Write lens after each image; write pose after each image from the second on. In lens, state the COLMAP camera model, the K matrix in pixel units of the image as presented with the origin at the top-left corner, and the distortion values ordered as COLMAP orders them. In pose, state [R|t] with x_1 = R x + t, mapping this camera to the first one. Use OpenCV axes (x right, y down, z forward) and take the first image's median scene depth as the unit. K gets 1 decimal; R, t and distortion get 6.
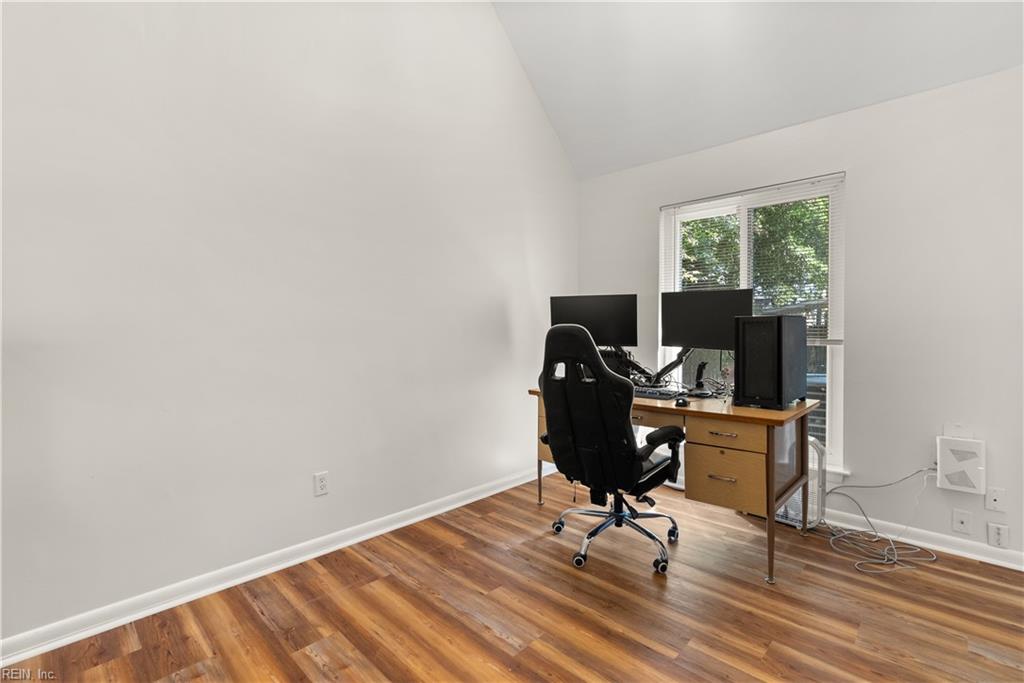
lens RADIAL K [[466.2, 0, 507.3], [0, 466.2, 338.3], [0, 0, 1]] dist [-0.009383, 0.003125]
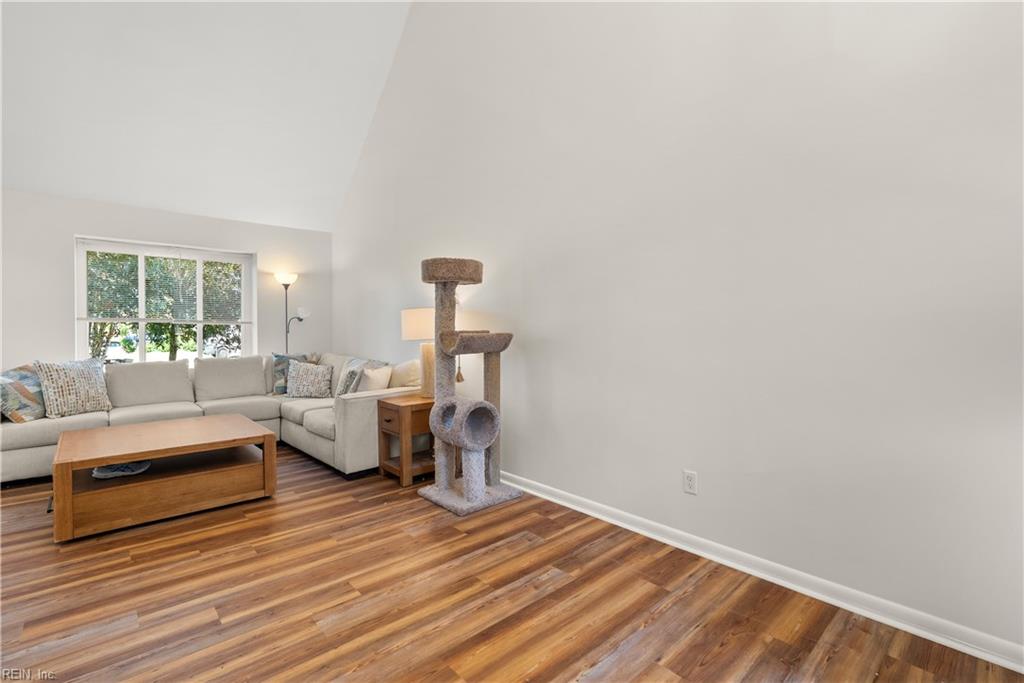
lens RADIAL K [[466.2, 0, 507.2], [0, 466.2, 335.4], [0, 0, 1]] dist [-0.009383, 0.003125]
pose [[-0.063646, 0.011090, -0.997911, 0.697433], [-0.021764, 0.999685, 0.012498, -0.009851], [0.997735, 0.022514, -0.063385, 0.726440]]
